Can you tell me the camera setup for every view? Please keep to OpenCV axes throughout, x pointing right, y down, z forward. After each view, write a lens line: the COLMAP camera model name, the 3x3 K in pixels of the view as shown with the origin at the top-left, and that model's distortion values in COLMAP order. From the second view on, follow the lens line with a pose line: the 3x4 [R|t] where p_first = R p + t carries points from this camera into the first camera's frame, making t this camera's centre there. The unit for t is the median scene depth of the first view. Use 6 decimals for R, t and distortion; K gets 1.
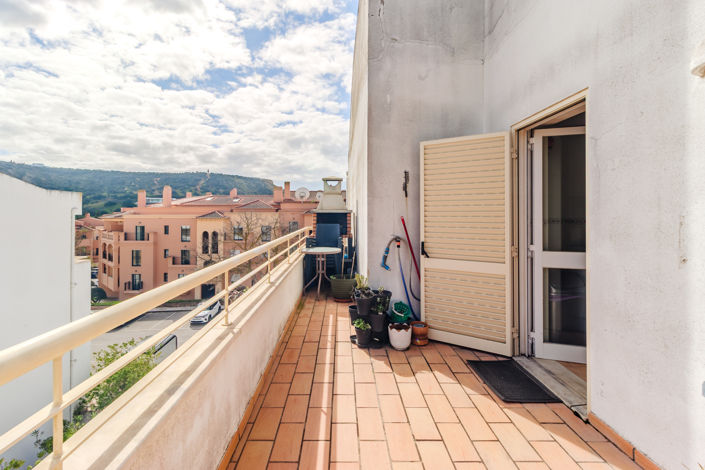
lens RADIAL K [[326.7, 0, 346.2], [0, 326.7, 212.7], [0, 0, 1]] dist [0.002069, 0.000797]
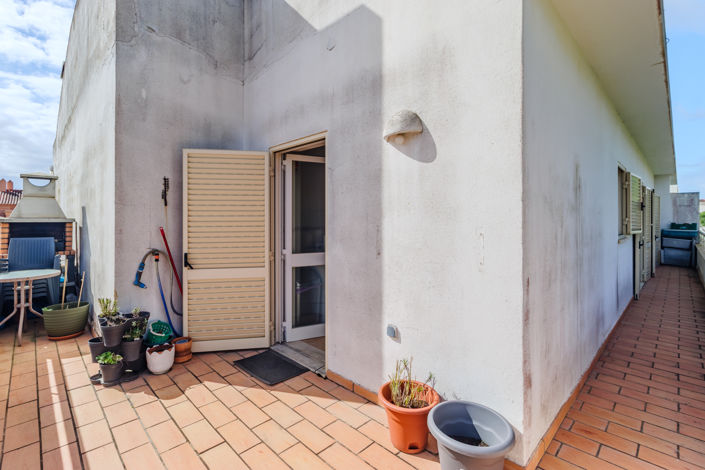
lens RADIAL K [[326.7, 0, 344.5], [0, 326.7, 220.7], [0, 0, 1]] dist [0.002069, 0.000797]
pose [[0.714645, -0.001360, 0.699486, -0.108883], [-0.000775, 0.999996, 0.002736, -0.009885], [-0.699486, -0.002498, 0.714642, -0.010538]]
